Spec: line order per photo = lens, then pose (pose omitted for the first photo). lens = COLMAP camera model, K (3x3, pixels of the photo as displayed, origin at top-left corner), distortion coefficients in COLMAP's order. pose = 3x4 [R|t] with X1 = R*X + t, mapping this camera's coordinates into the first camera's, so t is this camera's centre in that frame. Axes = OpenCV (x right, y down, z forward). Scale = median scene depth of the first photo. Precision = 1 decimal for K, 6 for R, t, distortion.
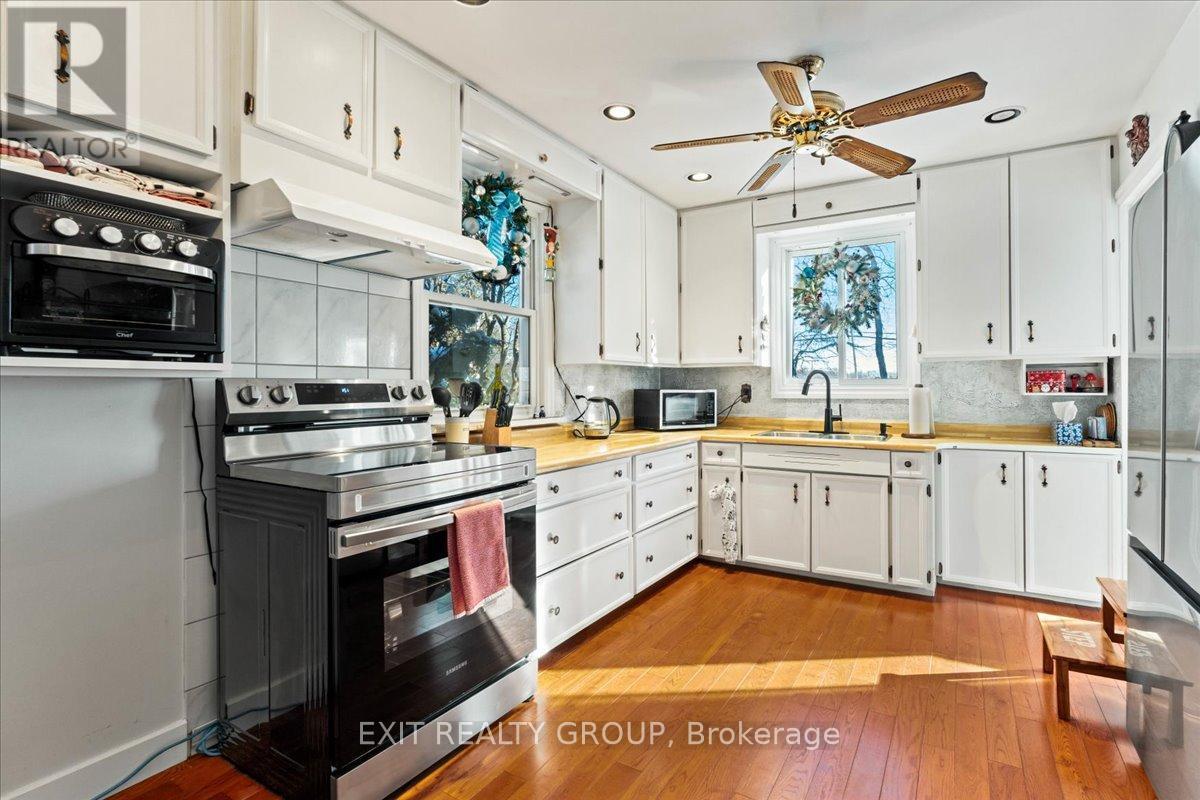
lens RADIAL K [[562.0, 0, 647.3], [0, 562.0, 385.2], [0, 0, 1]] dist [-0.002186, 0.000044]
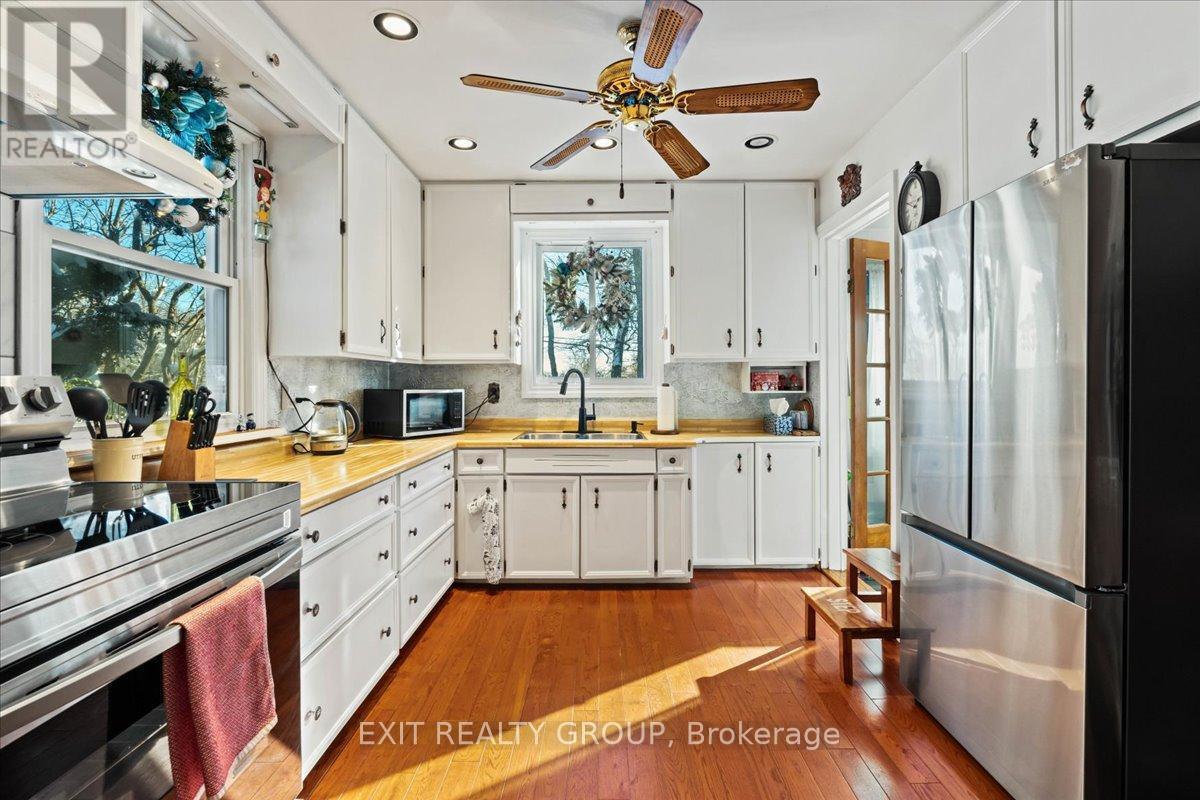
lens RADIAL K [[535.5, 0, 601.0], [0, 535.5, 382.6], [0, 0, 1]] dist [-0.002738, 0.000012]
pose [[0.874184, 0.001524, 0.485593, -0.126614], [-0.000758, 0.999998, -0.001774, -0.001842], [-0.485595, 0.001182, 0.874183, 0.186201]]
